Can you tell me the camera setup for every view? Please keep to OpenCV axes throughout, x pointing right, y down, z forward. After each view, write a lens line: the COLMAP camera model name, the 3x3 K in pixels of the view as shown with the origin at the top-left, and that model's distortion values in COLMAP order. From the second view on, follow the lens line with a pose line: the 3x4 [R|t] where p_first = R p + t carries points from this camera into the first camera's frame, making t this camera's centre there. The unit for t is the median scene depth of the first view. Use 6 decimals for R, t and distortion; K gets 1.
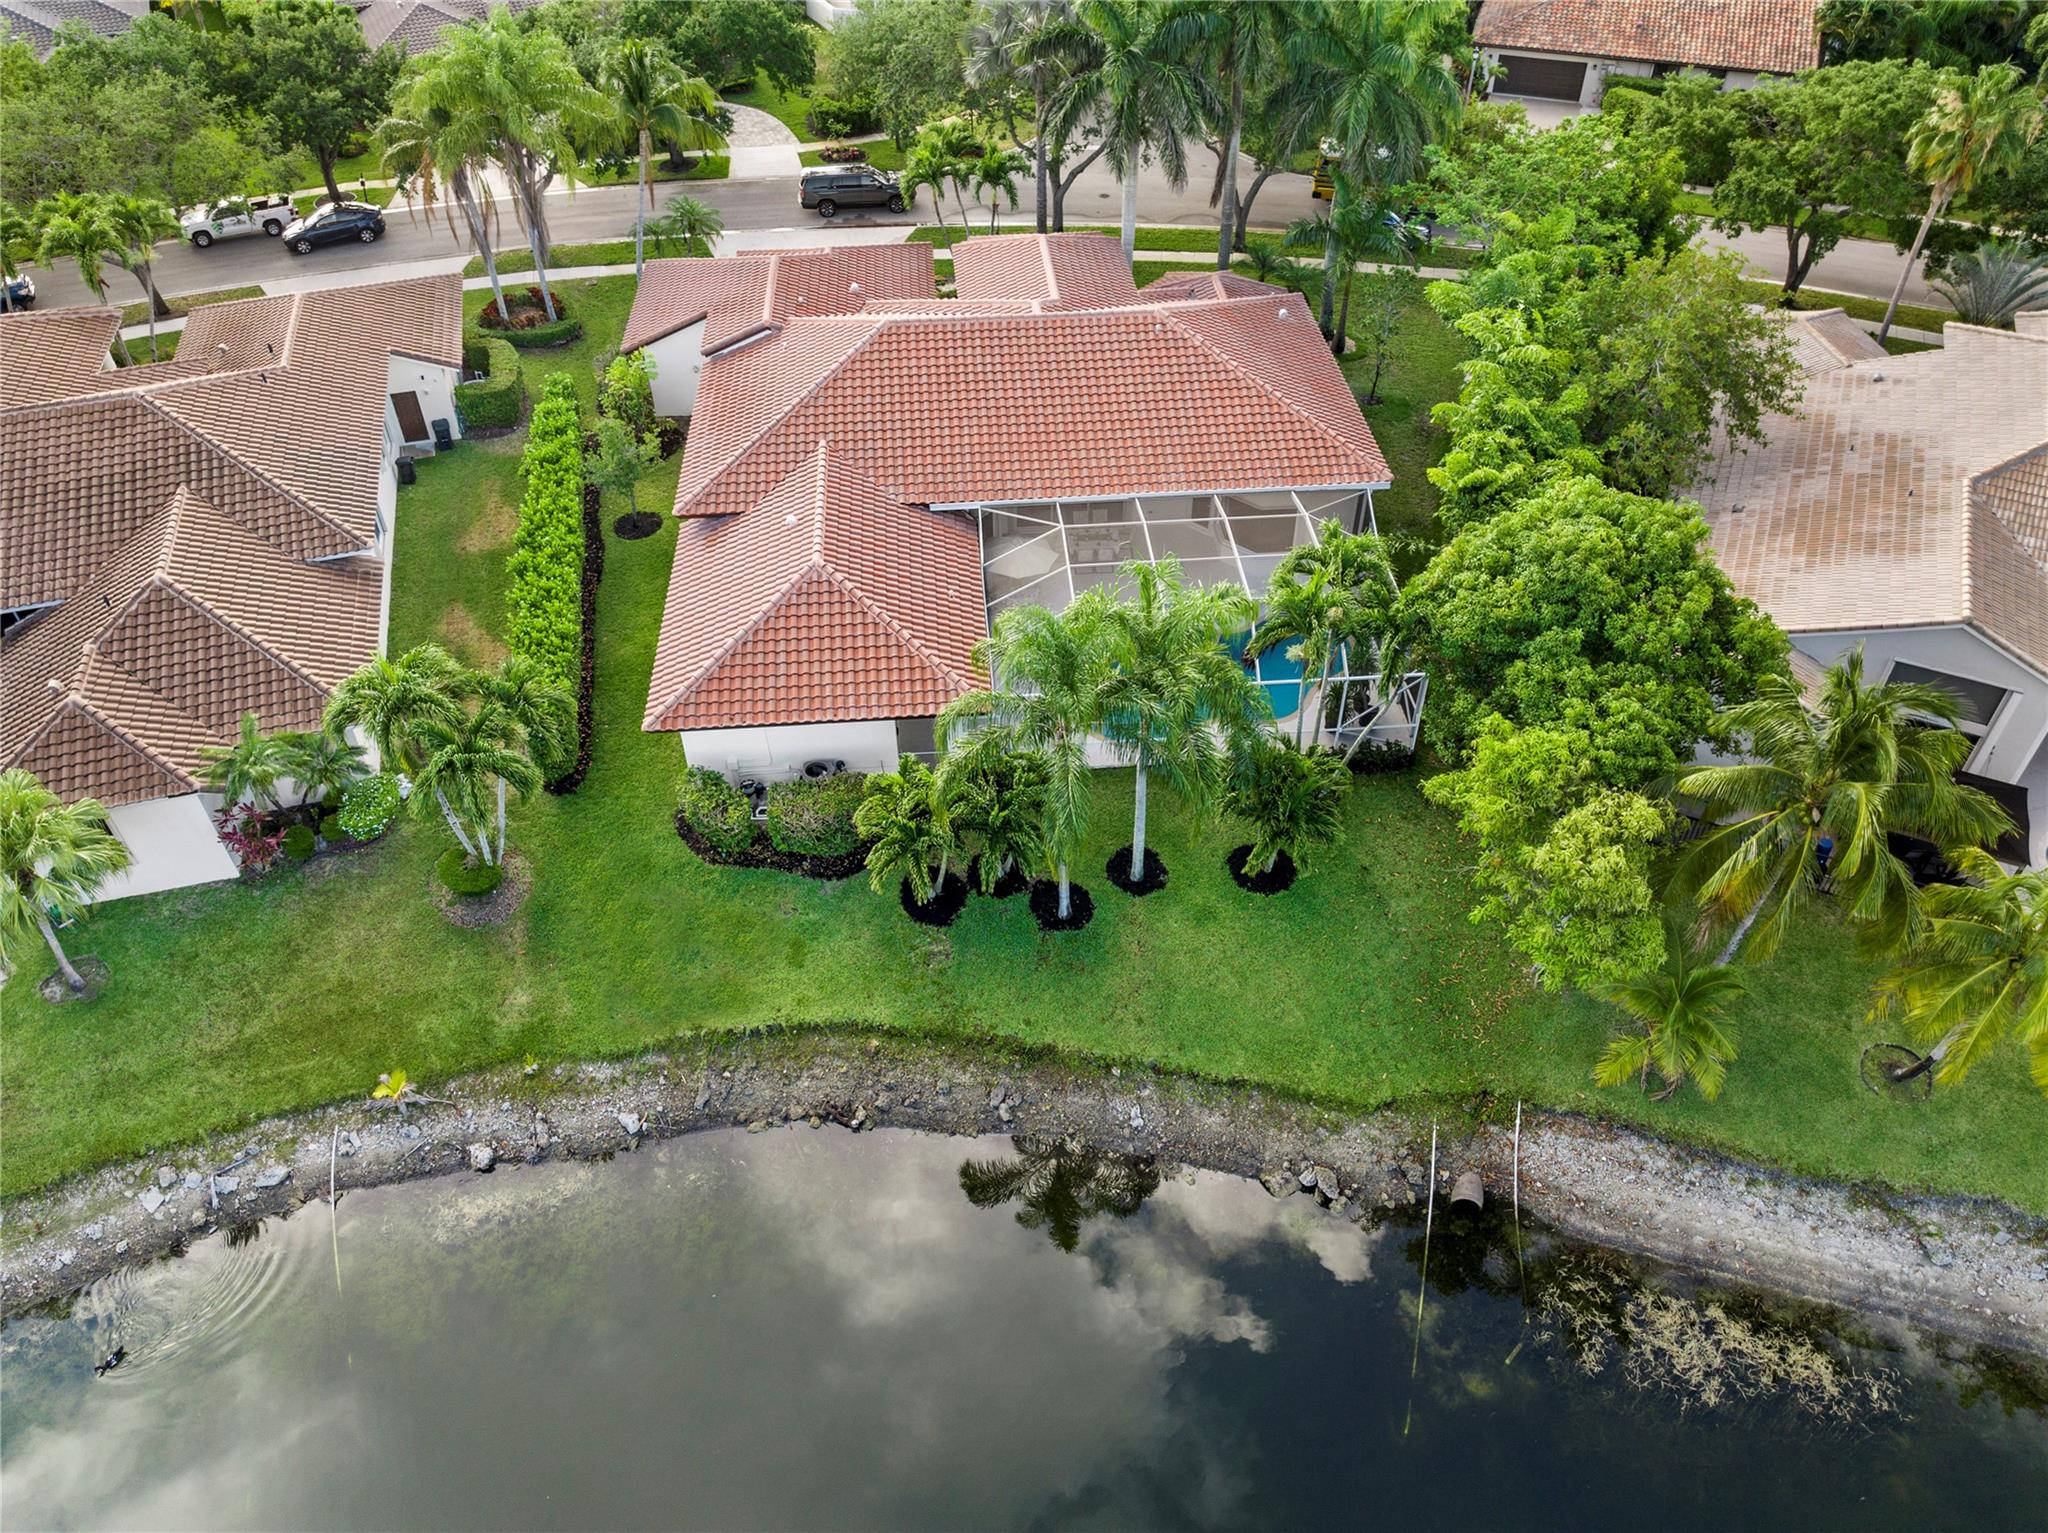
lens RADIAL K [[1470.4, 0, 1024.0], [0, 1470.4, 766.5], [0, 0, 1]] dist [-0.062447, 0.035585]
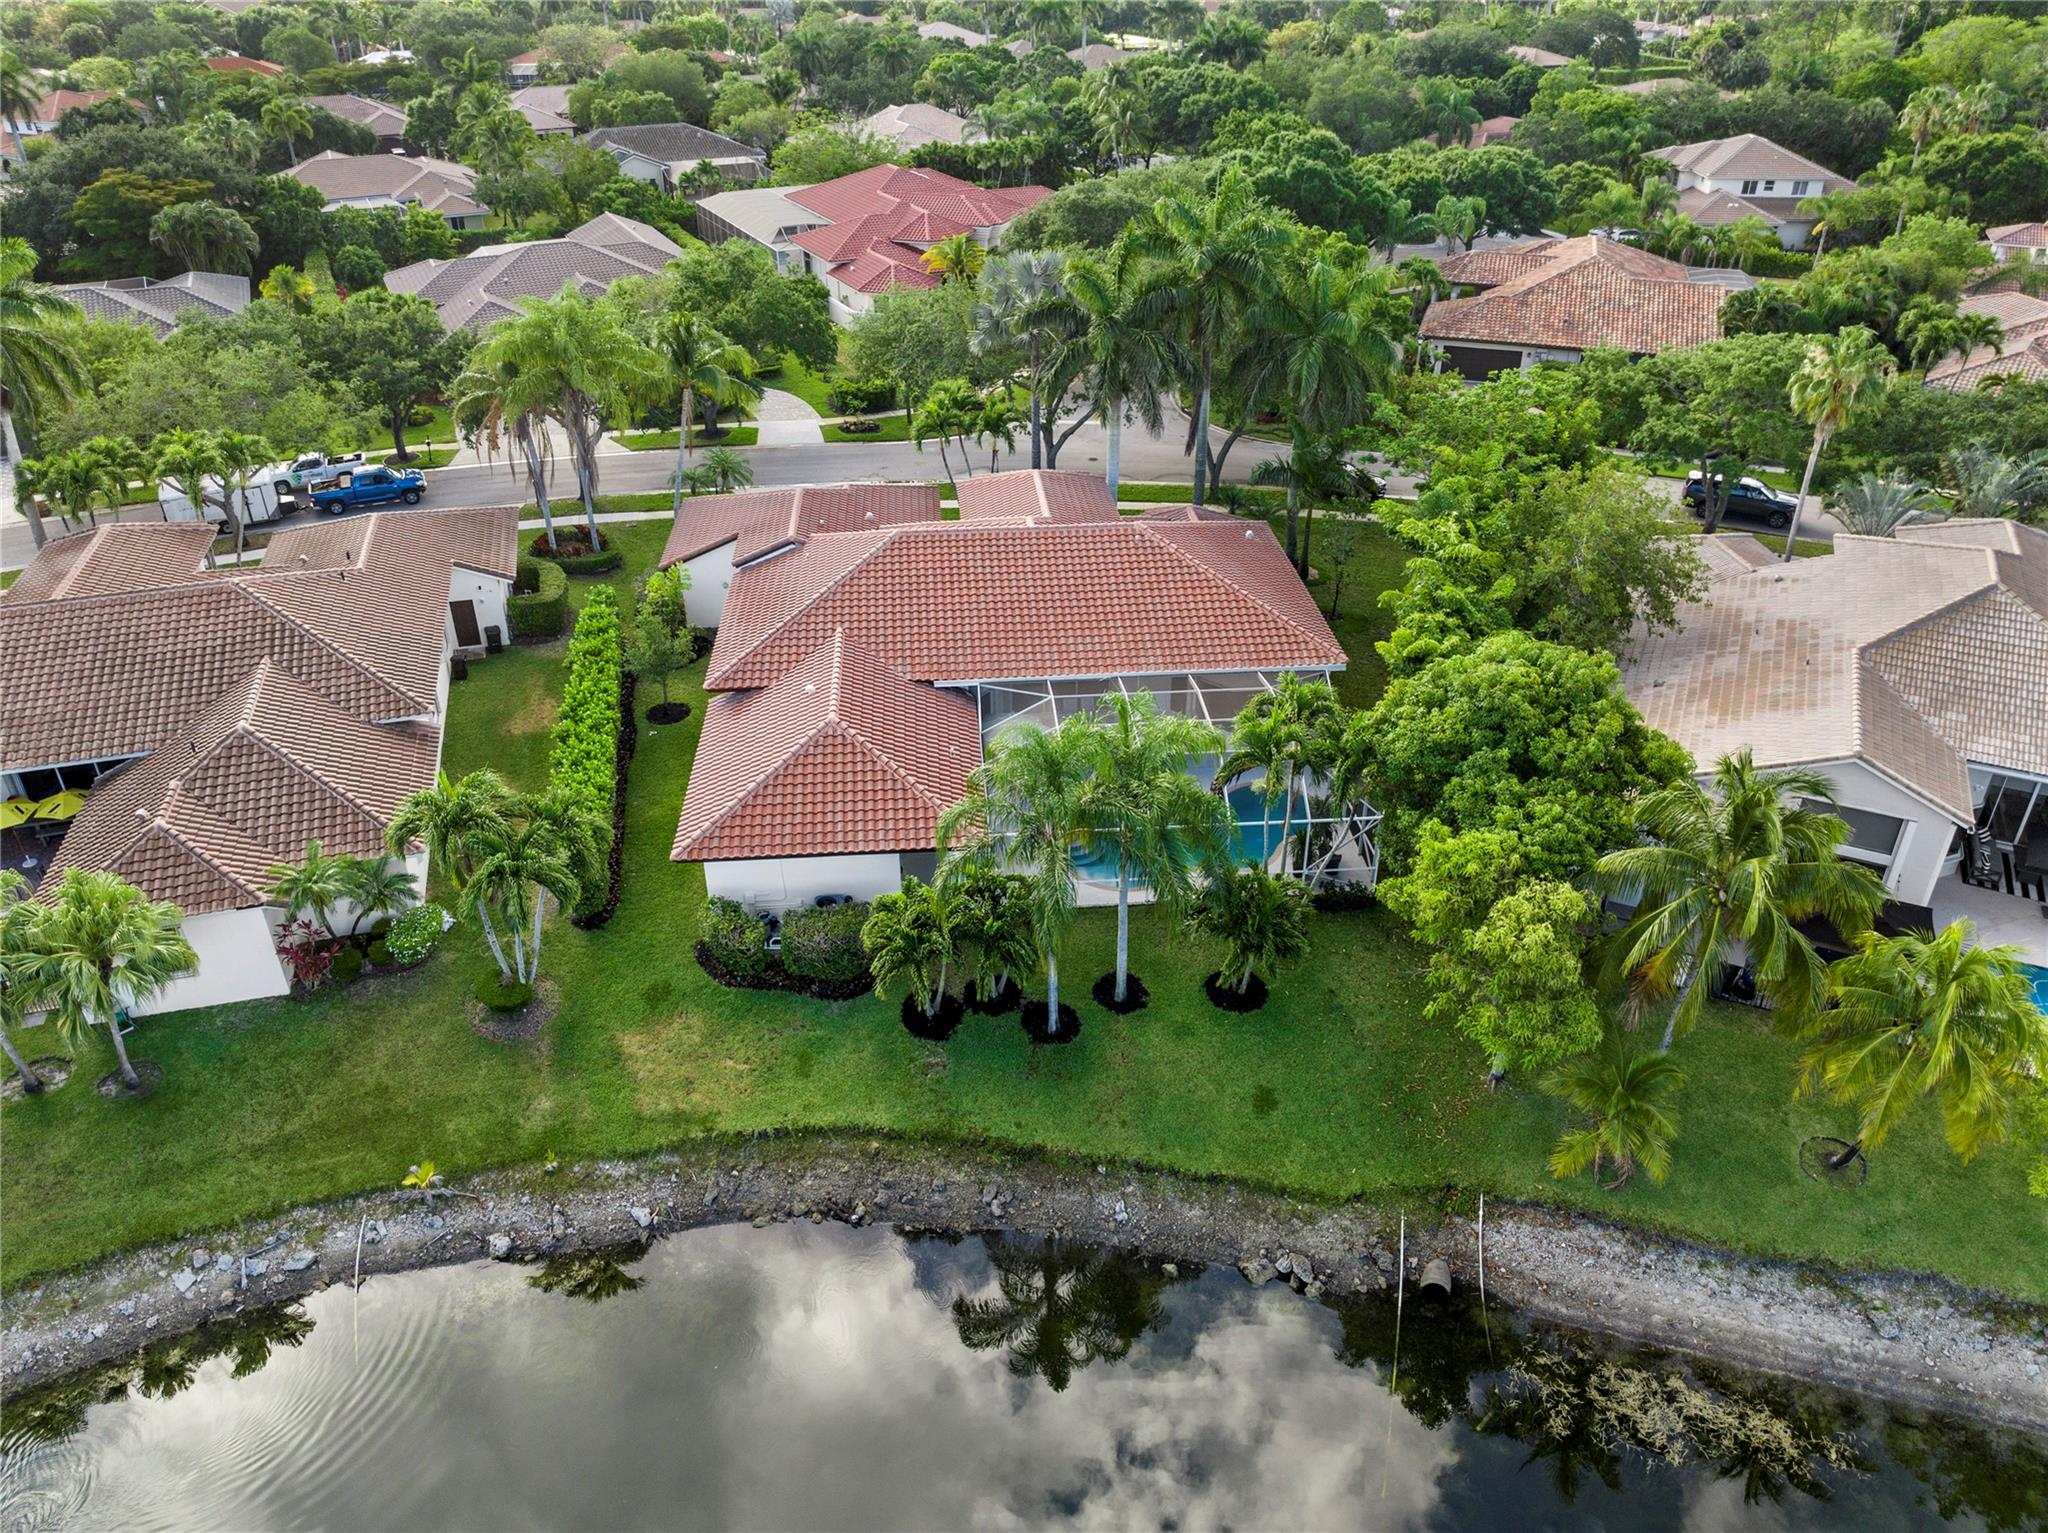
lens RADIAL K [[1470.4, 0, 1024.0], [0, 1470.4, 766.5], [0, 0, 1]] dist [-0.062447, 0.035585]
pose [[0.999996, 0.002879, 0.000041, 0.005351], [-0.002810, 0.978742, -0.205076, 0.132869], [-0.000630, 0.205075, 0.978746, -0.094305]]
